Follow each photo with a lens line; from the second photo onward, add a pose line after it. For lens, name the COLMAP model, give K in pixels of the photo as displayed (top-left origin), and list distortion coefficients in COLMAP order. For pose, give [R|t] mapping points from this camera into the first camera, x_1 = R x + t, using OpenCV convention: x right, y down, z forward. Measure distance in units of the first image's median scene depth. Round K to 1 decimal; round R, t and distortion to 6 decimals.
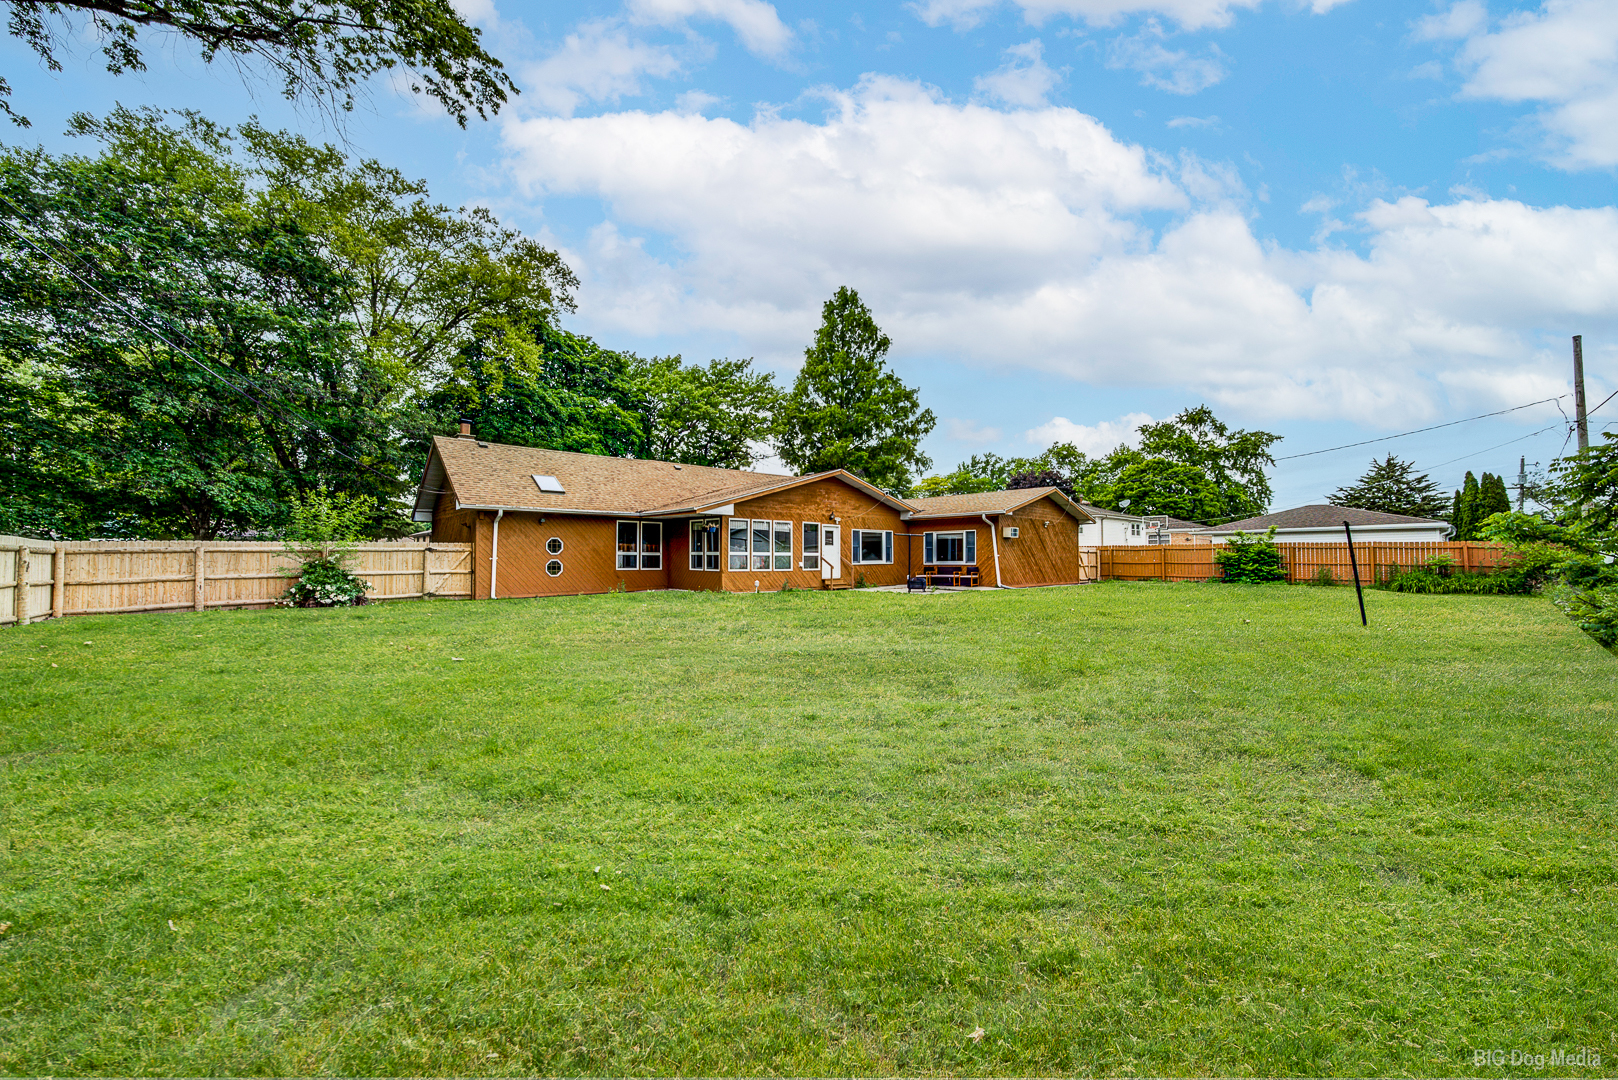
lens RADIAL K [[598.6, 0, 809.0], [0, 598.6, 540.0], [0, 0, 1]] dist [-0.098089, 0.000018]
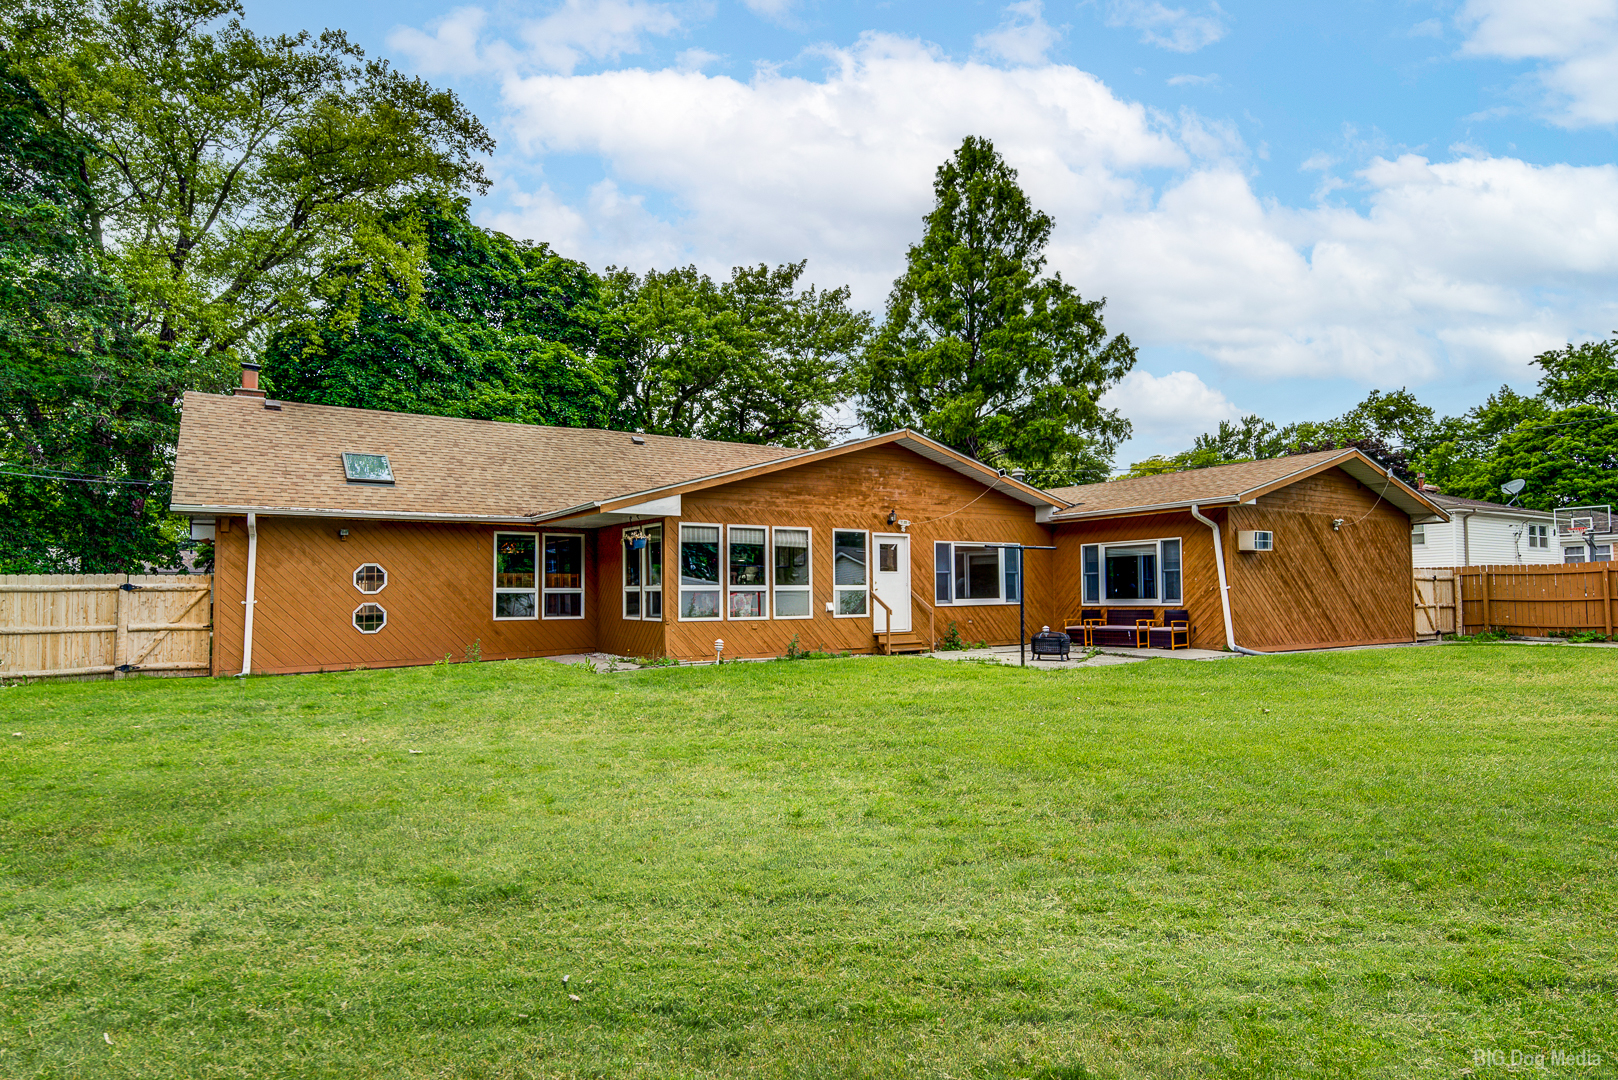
lens RADIAL K [[892.2, 0, 808.9], [0, 892.2, 556.6], [0, 0, 1]] dist [-0.000028, -0.034027]
pose [[0.984209, -0.016604, -0.176231, 0.083571], [0.014114, 0.999782, -0.015374, 0.005629], [0.176448, 0.012644, 0.984229, 0.158849]]
